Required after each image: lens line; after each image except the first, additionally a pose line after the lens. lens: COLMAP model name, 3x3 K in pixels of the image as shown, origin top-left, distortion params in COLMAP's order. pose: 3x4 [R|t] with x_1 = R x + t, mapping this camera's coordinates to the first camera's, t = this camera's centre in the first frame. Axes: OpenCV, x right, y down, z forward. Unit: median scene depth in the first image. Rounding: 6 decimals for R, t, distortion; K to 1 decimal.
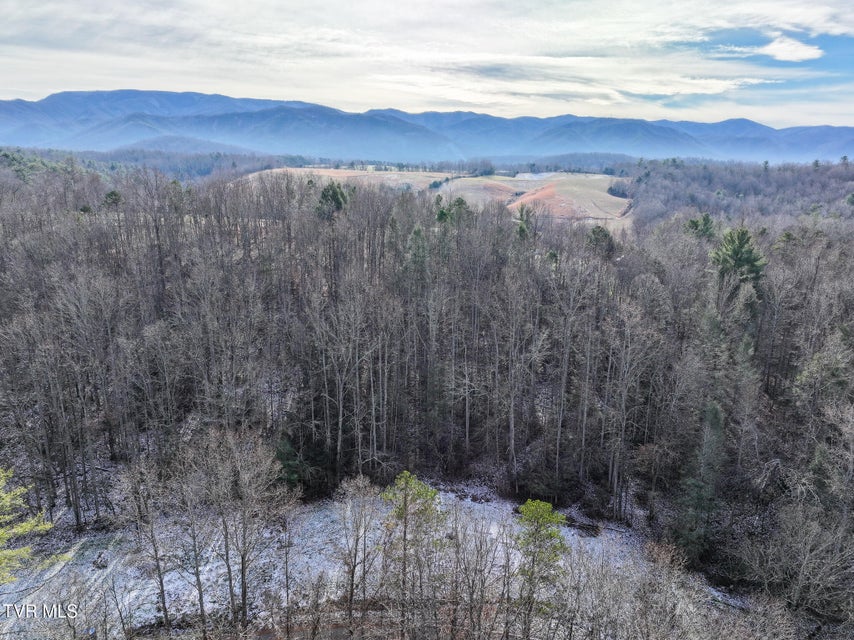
lens RADIAL K [[599.3, 0, 430.3], [0, 599.3, 317.5], [0, 0, 1]] dist [-0.005503, 0.020149]
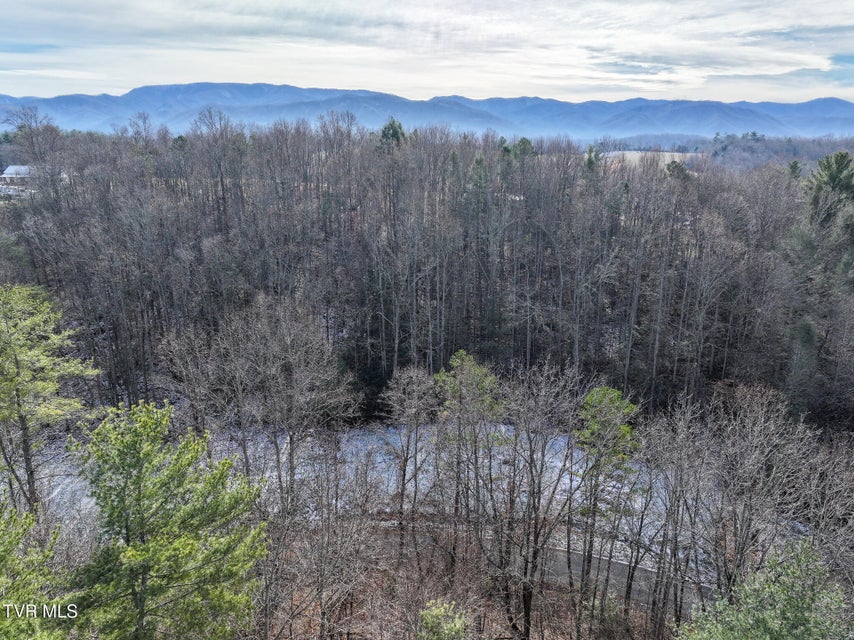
lens RADIAL K [[599.3, 0, 430.3], [0, 599.3, 317.5], [0, 0, 1]] dist [-0.005503, 0.020149]
pose [[0.994748, 0.017165, -0.100905, 0.000316], [-0.015300, 0.999698, 0.019227, 0.017987], [0.101204, -0.017582, 0.994710, 0.006567]]
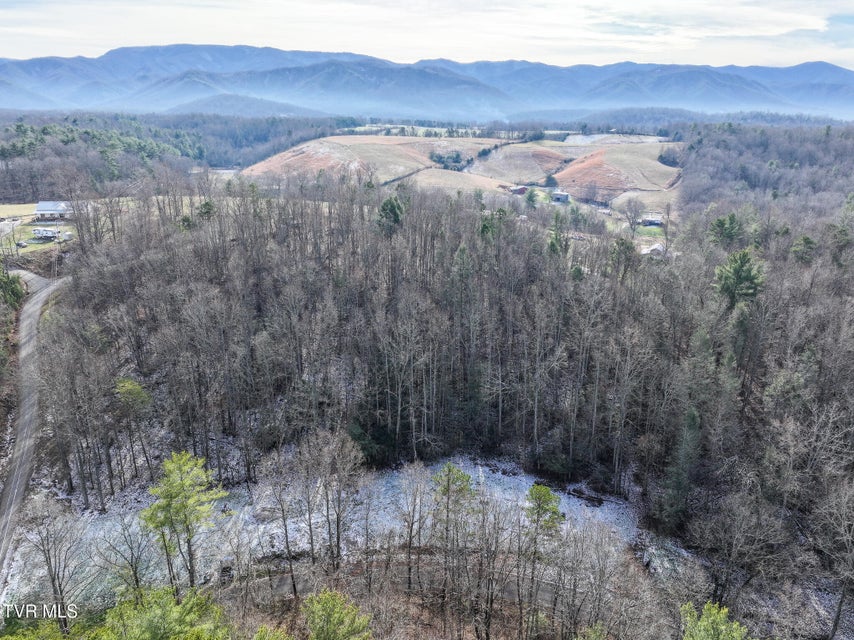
lens RADIAL K [[599.3, 0, 430.3], [0, 599.3, 317.5], [0, 0, 1]] dist [-0.005503, 0.020149]
pose [[0.996722, 0.016530, -0.079200, 0.002214], [-0.010566, 0.997117, 0.075135, -0.019260], [0.080214, -0.074052, 0.994023, -0.040015]]
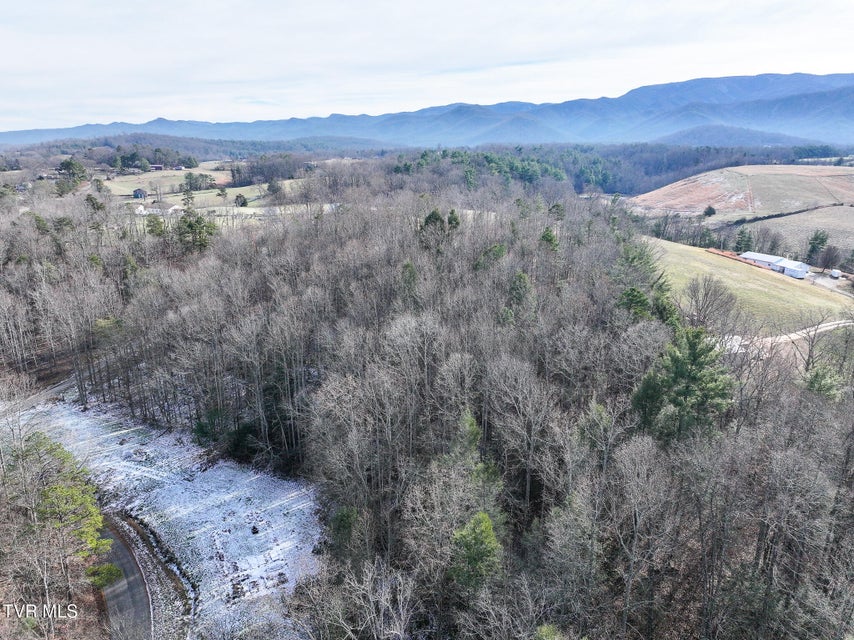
lens RADIAL K [[599.3, 0, 430.3], [0, 599.3, 317.5], [0, 0, 1]] dist [-0.005503, 0.020149]
pose [[0.656541, 0.193818, -0.728964, 0.155143], [-0.178991, 0.978852, 0.099051, -0.032548], [0.732746, 0.065447, 0.677348, 0.065177]]
